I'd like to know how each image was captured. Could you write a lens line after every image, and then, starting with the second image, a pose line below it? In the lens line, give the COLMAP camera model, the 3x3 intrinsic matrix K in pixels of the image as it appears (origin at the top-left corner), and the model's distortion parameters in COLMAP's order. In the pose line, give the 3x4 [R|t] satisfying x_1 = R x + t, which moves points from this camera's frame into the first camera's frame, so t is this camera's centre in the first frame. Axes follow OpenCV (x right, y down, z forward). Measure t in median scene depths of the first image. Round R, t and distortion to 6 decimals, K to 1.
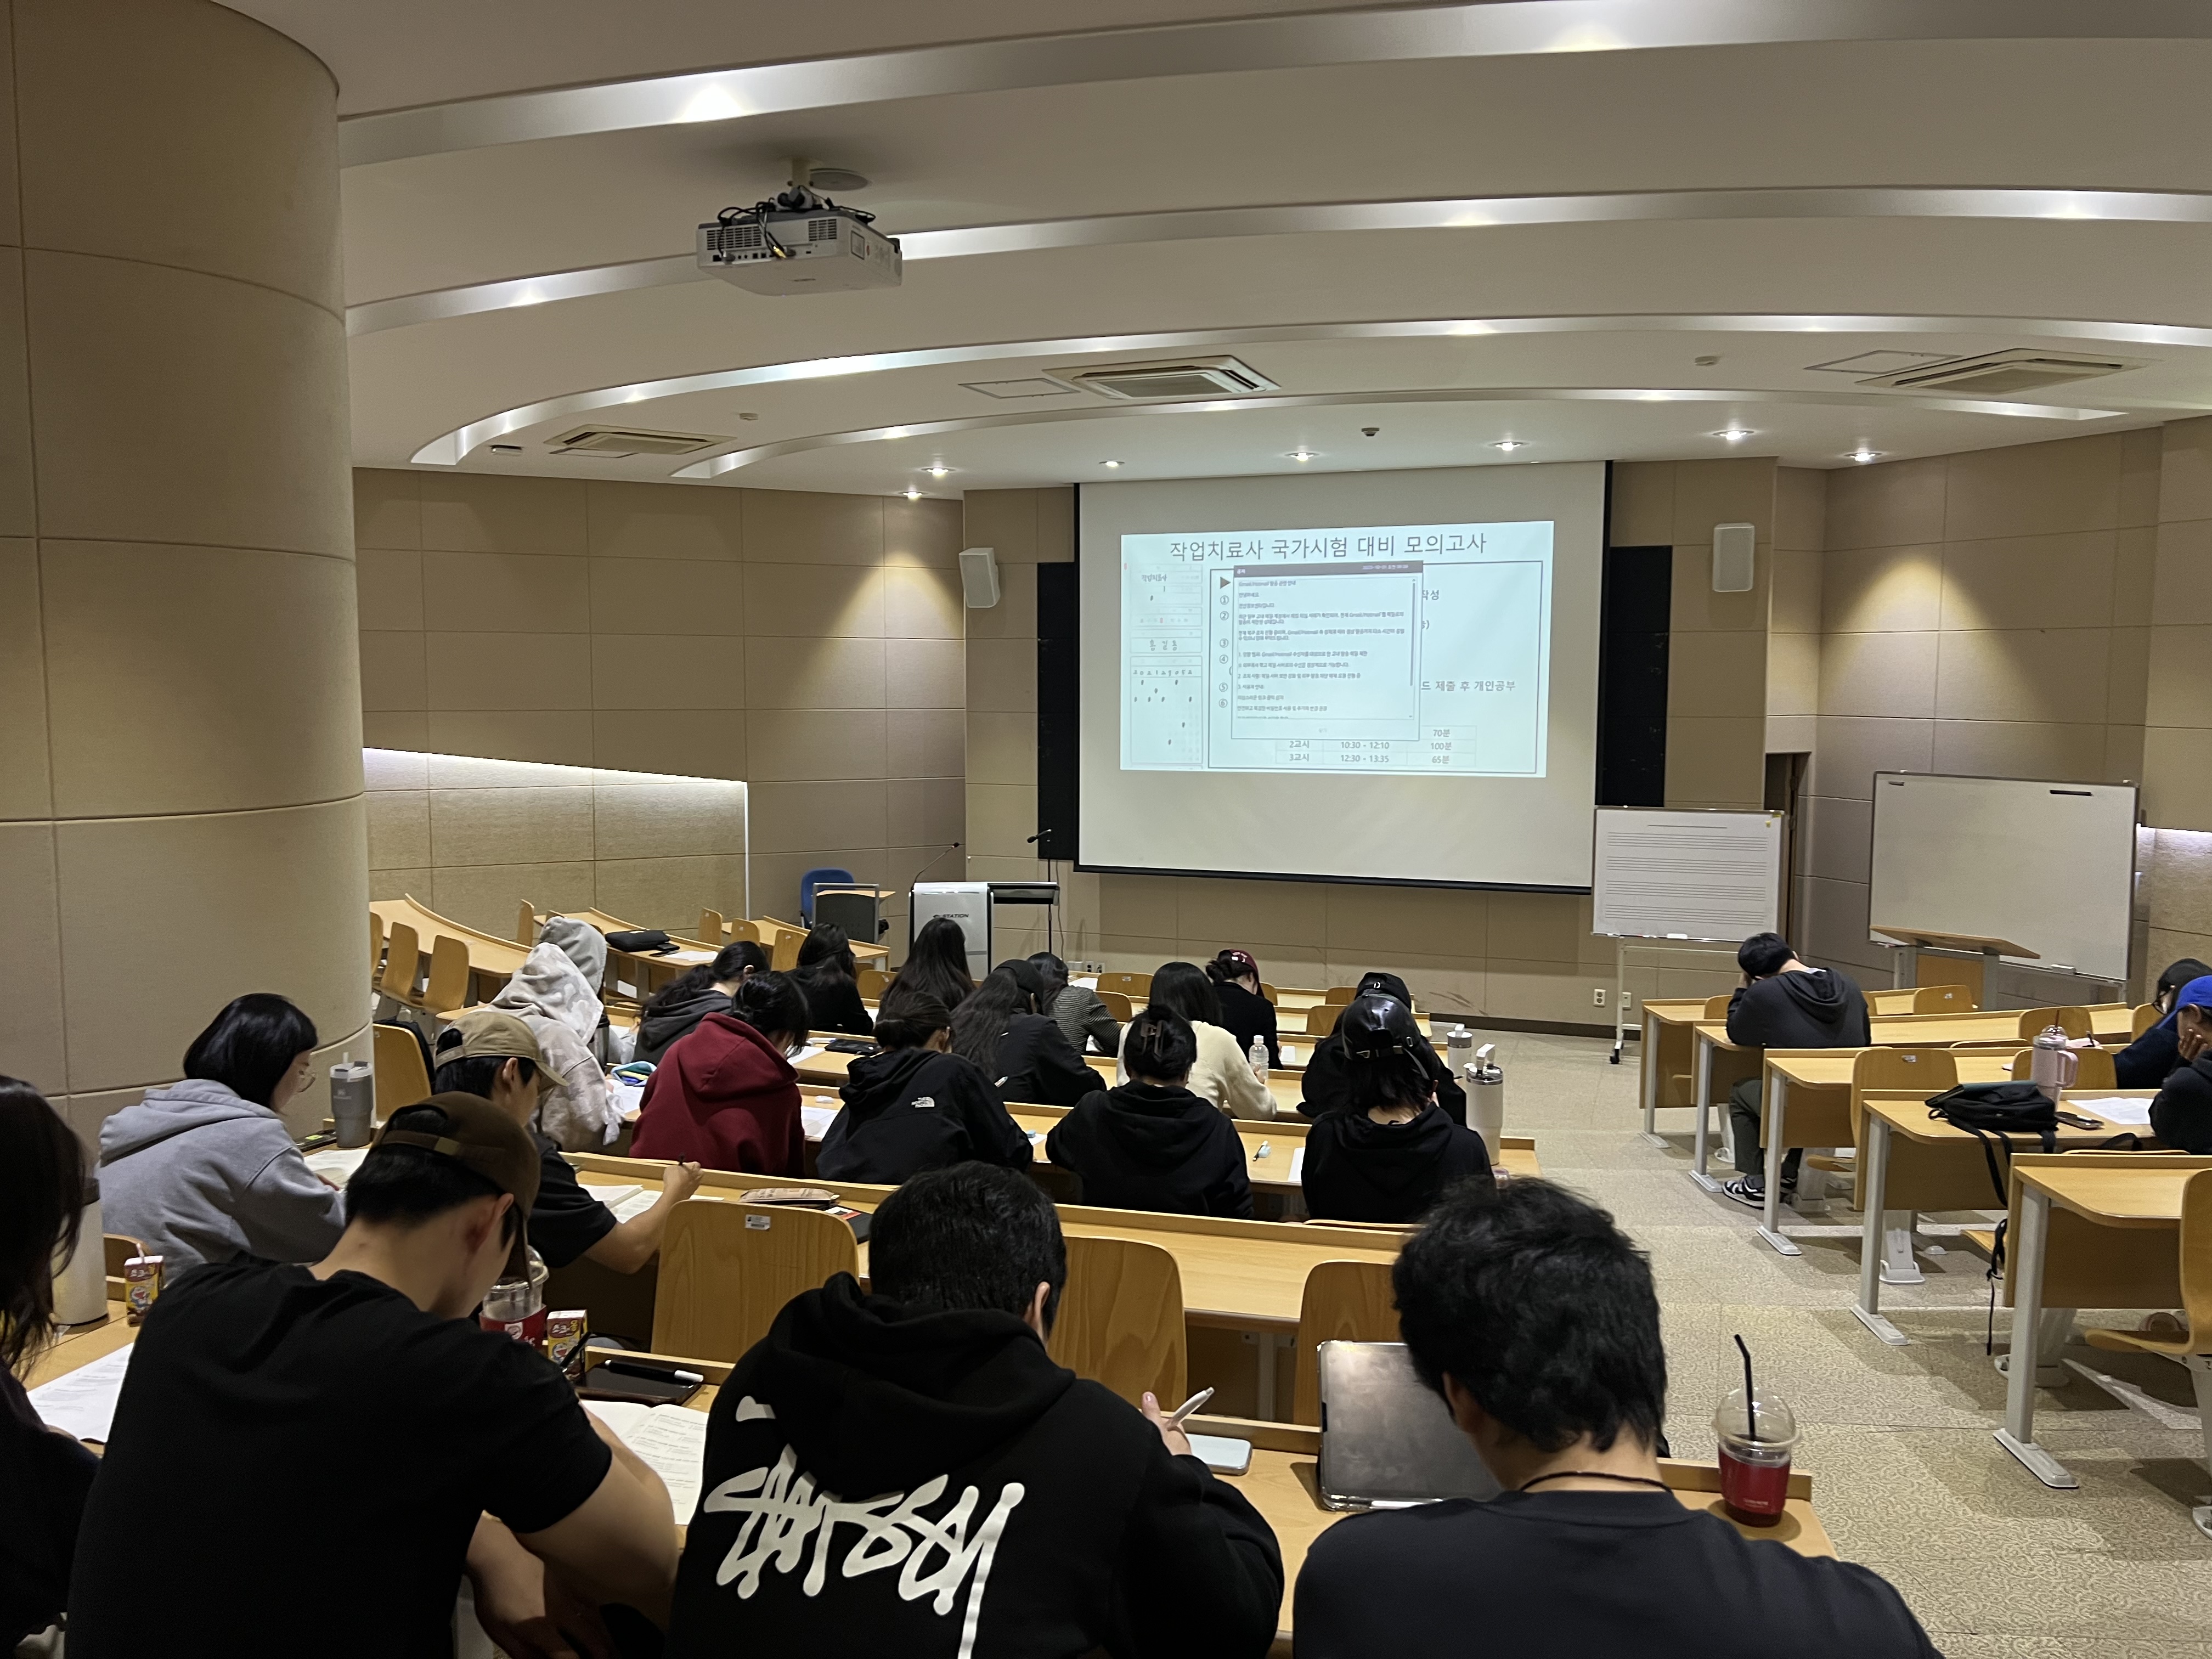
lens RADIAL K [[1653.2, 0, 1118.8], [0, 1653.2, 827.6], [0, 0, 1]] dist [0.034500, -0.005988]
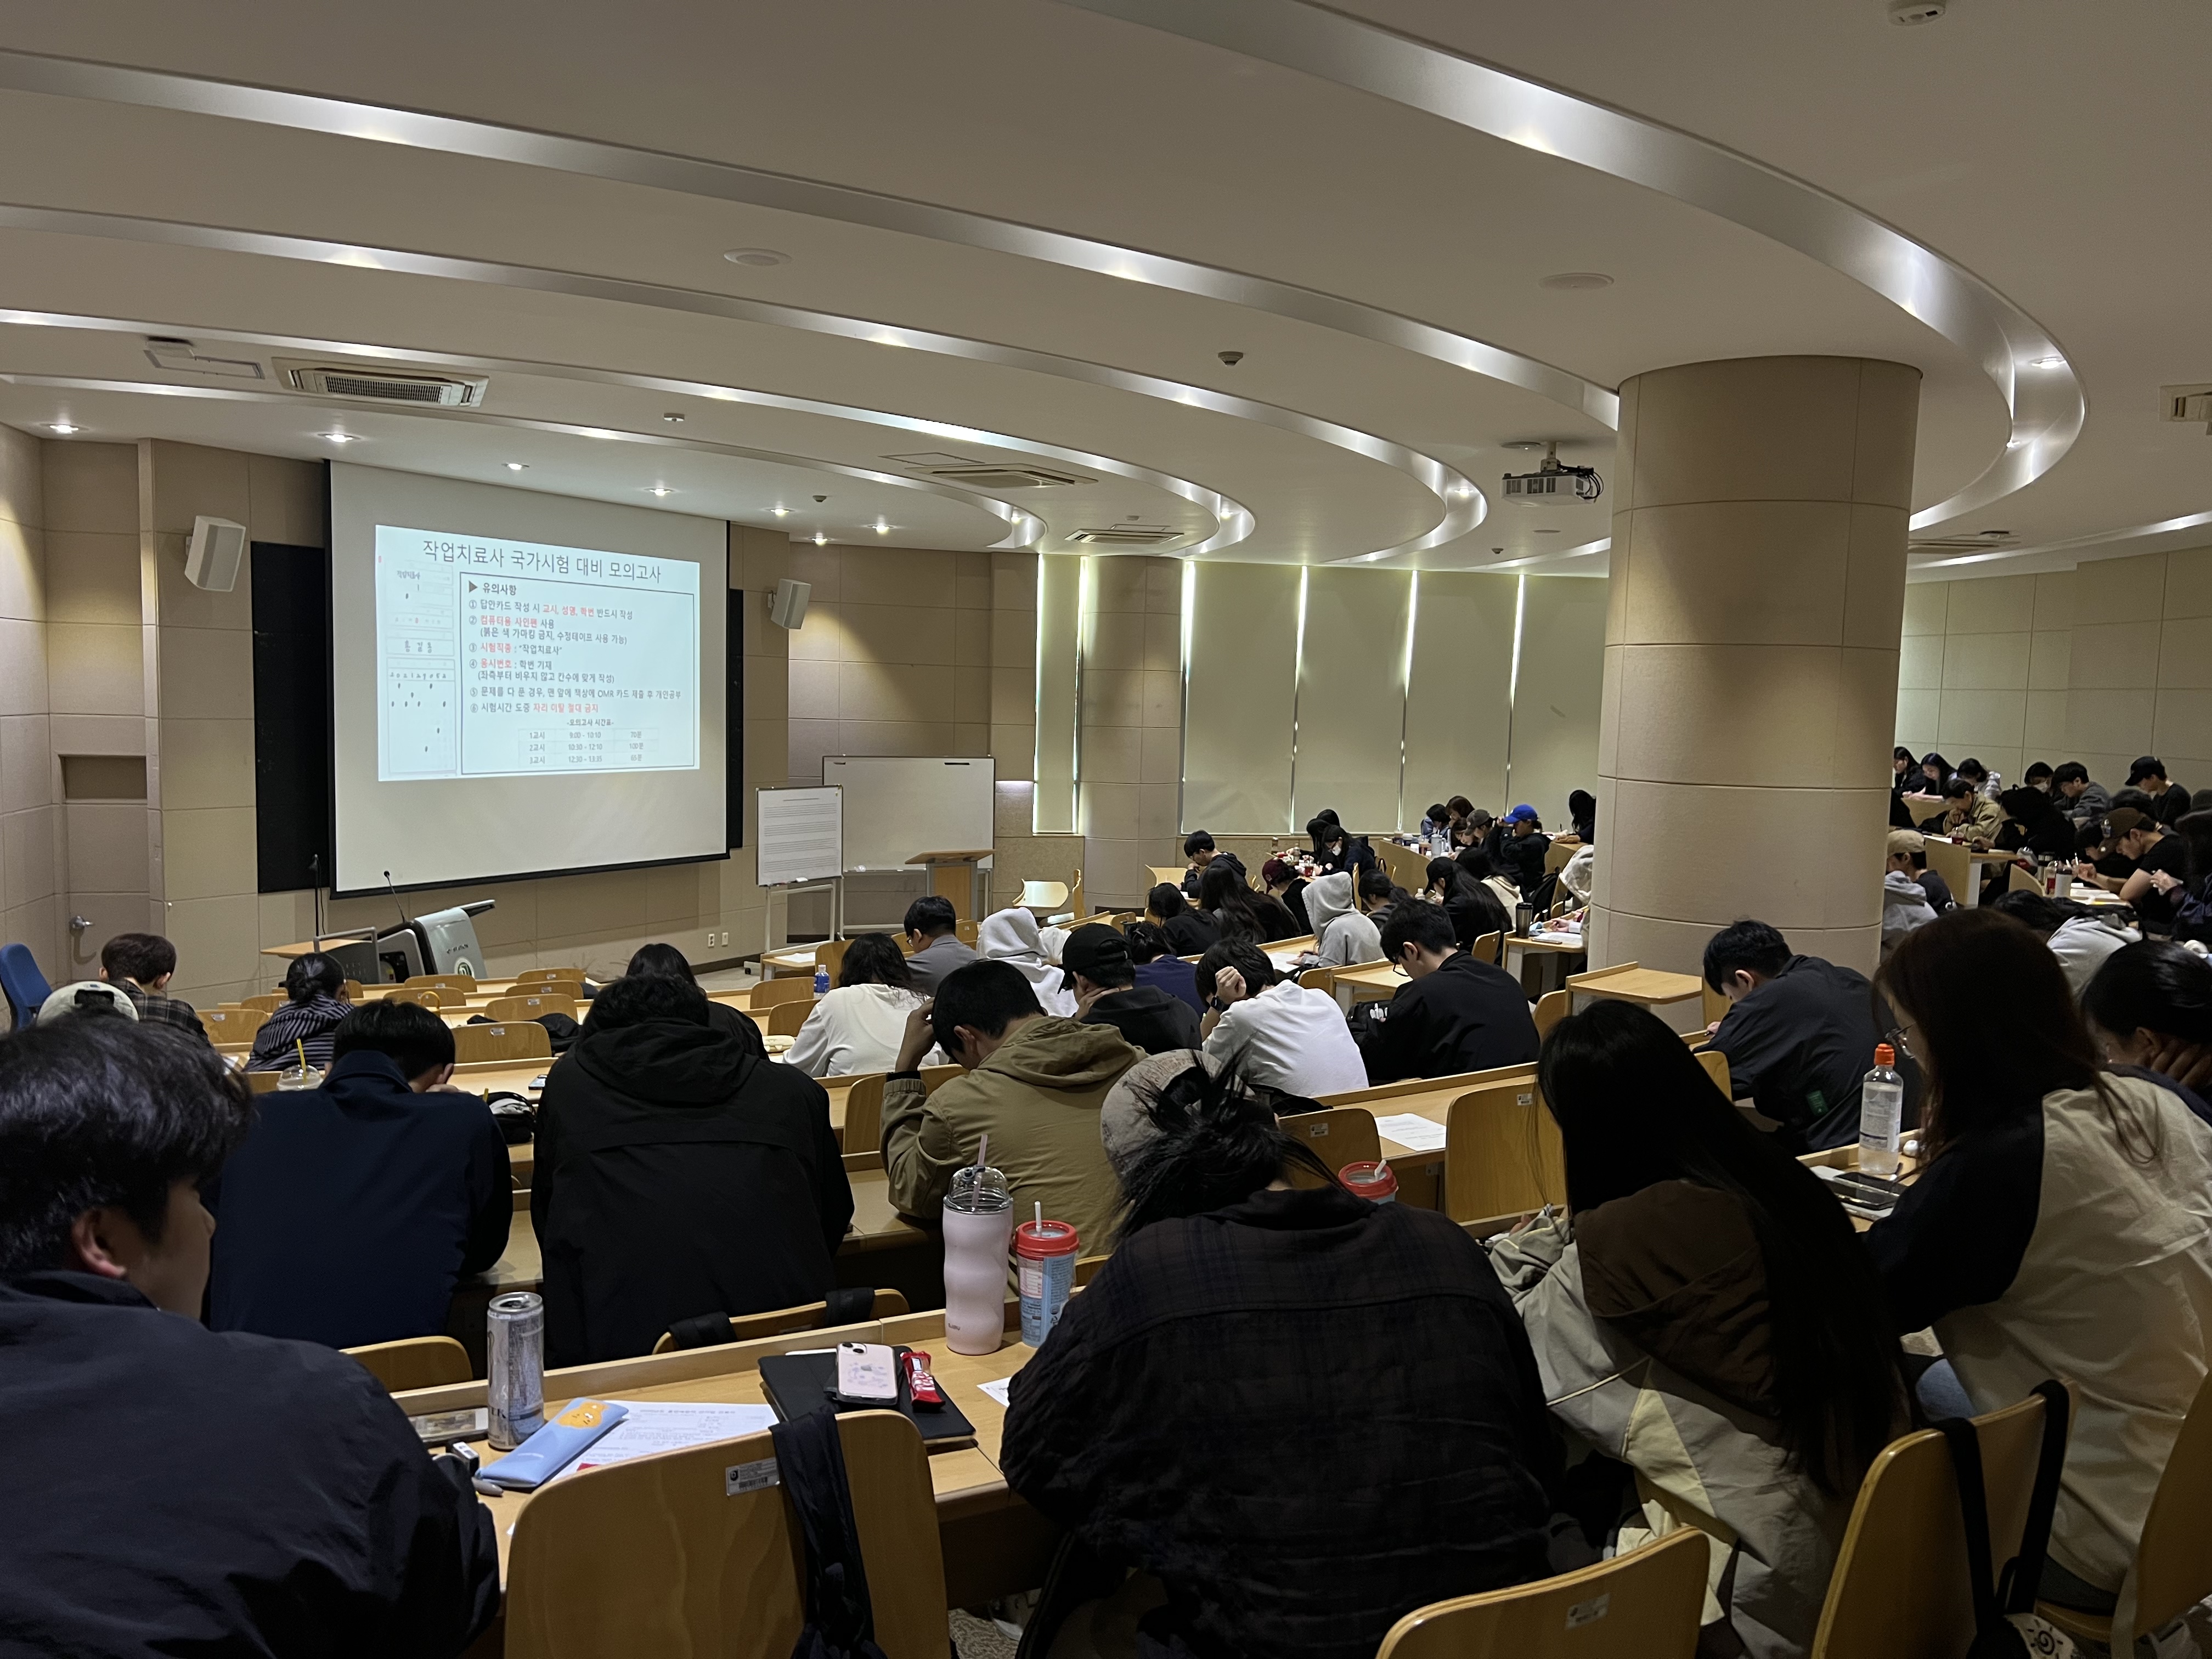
lens RADIAL K [[1653.2, 0, 1105.9], [0, 1653.2, 840.4], [0, 0, 1]] dist [0.034500, -0.005988]
pose [[0.174668, -0.078099, 0.981525, -0.866636], [0.072284, 0.995177, 0.066322, -0.035610], [-0.981970, 0.059364, 0.179471, 0.458992]]
